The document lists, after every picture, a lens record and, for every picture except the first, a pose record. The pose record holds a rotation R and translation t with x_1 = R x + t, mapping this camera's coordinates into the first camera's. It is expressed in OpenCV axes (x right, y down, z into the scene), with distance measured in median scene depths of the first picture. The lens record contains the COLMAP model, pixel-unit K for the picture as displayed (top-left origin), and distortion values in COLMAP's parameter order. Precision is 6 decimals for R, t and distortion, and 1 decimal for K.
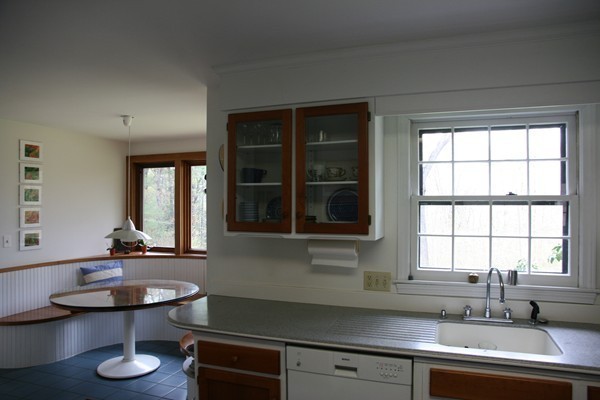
lens RADIAL K [[410.2, 0, 304.0], [0, 410.2, 203.0], [0, 0, 1]] dist [-0.106428, 0.064859]
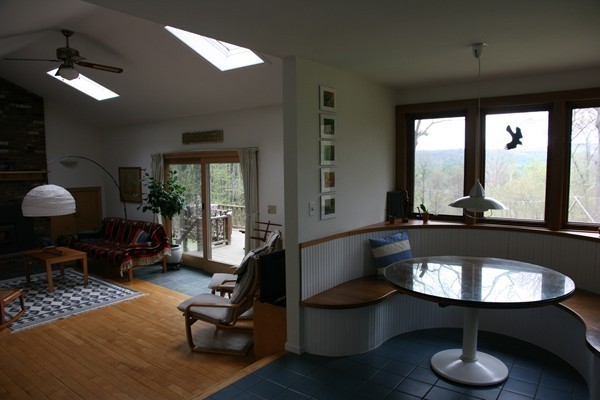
lens RADIAL K [[410.2, 0, 305.0], [0, 410.2, 205.1], [0, 0, 1]] dist [-0.106428, 0.064859]
pose [[0.954986, 0.020822, -0.295918, -0.725686], [0.010408, 0.994567, 0.103573, -0.000630], [0.296467, -0.101991, 0.949581, 0.241184]]
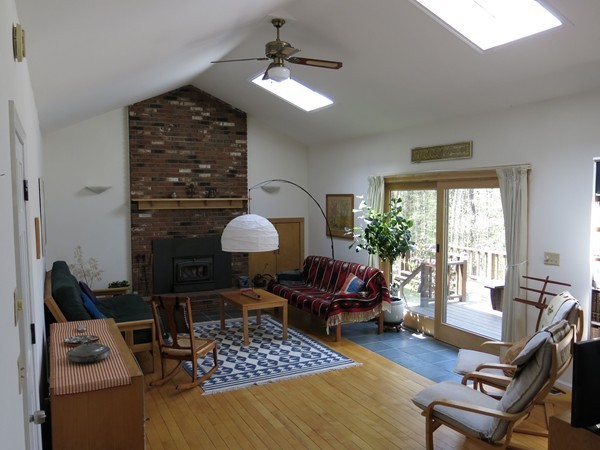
lens RADIAL K [[498.3, 0, 296.5], [0, 498.3, 227.8], [0, 0, 1]] dist [-0.022926, -0.004475]
pose [[0.716246, 0.037414, -0.696844, -0.978643], [0.013667, 0.997618, 0.067610, 0.011072], [0.697714, -0.057949, 0.714029, 0.426420]]
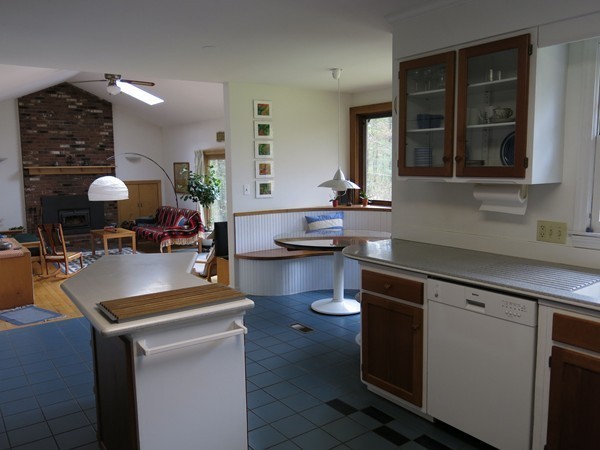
lens RADIAL K [[498.3, 0, 300.3], [0, 498.3, 224.5], [0, 0, 1]] dist [-0.022926, -0.004475]
pose [[0.830389, 0.055669, -0.554397, 0.295026], [0.017310, 0.991939, 0.125532, 0.024651], [0.556916, -0.113837, 0.822731, -0.203050]]
